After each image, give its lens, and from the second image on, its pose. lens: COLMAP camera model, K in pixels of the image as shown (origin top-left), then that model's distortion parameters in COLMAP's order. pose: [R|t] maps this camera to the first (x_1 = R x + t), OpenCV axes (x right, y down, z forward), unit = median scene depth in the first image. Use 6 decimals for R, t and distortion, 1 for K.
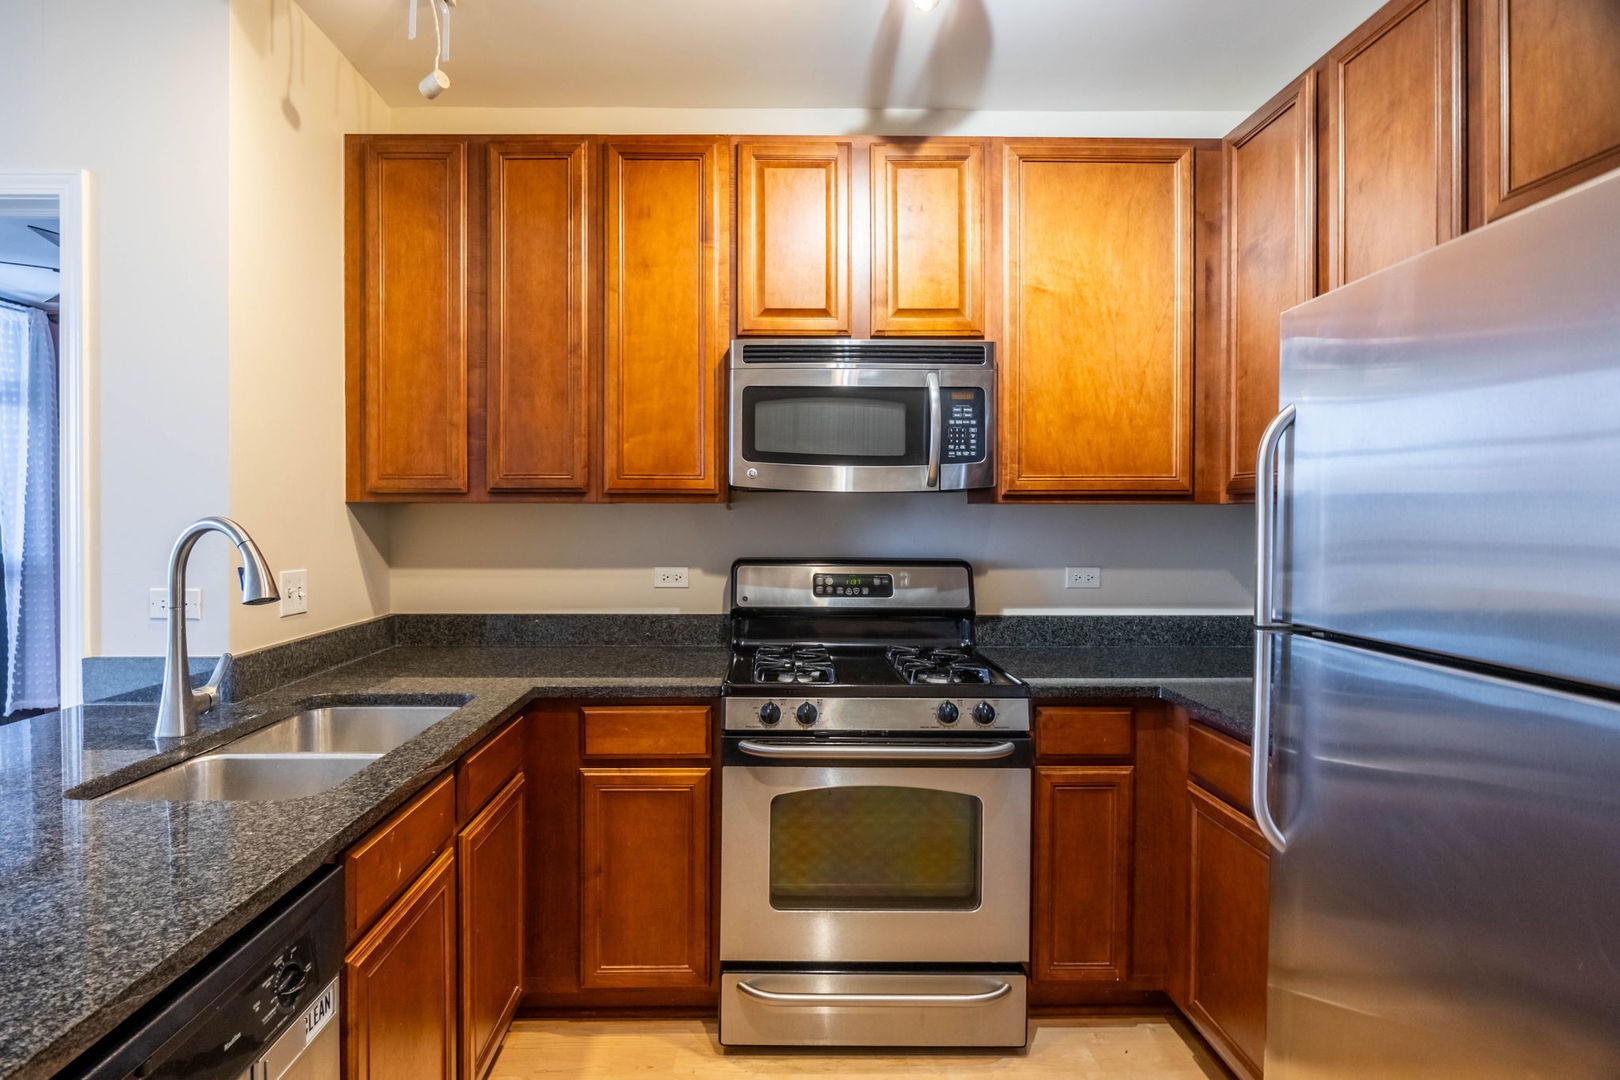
lens RADIAL K [[822.8, 0, 783.7], [0, 822.8, 526.6], [0, 0, 1]] dist [-0.005717, -0.000526]
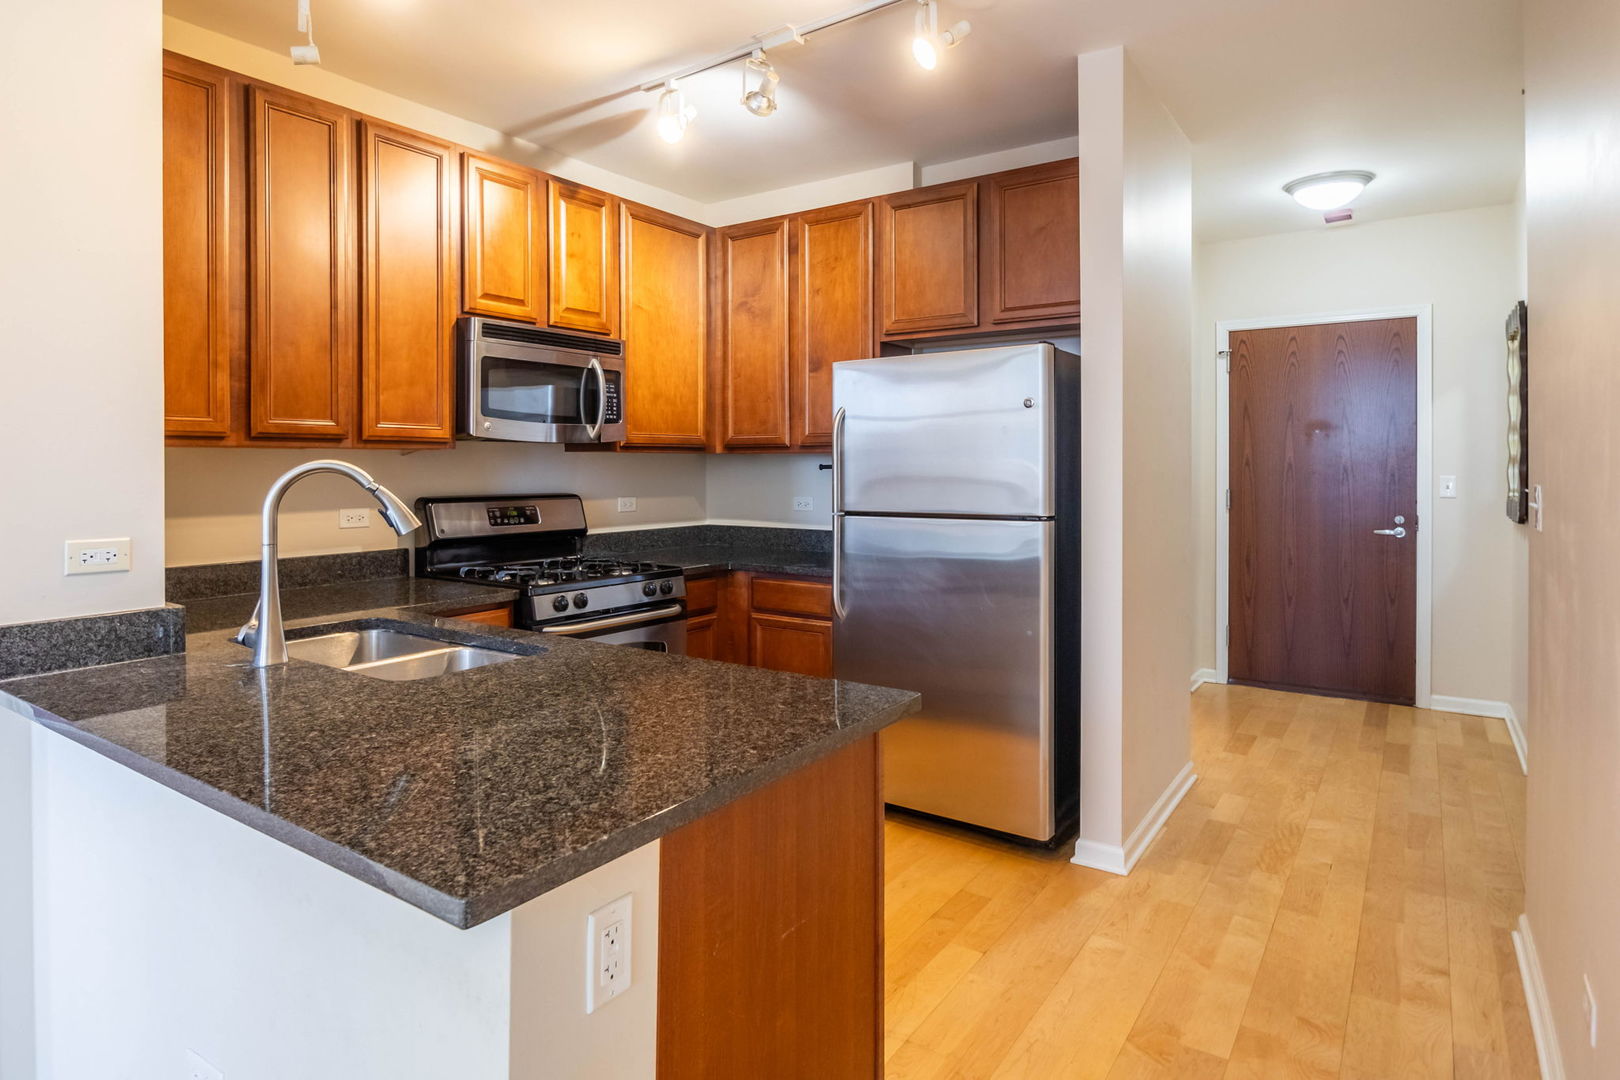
lens RADIAL K [[922.0, 0, 746.0], [0, 922.0, 472.9], [0, 0, 1]] dist [-0.001476, -0.000211]
pose [[0.612000, -0.009774, 0.790797, -0.880972], [0.010491, 0.999936, 0.004240, 0.003415], [-0.790788, 0.005701, 0.612064, -0.156700]]
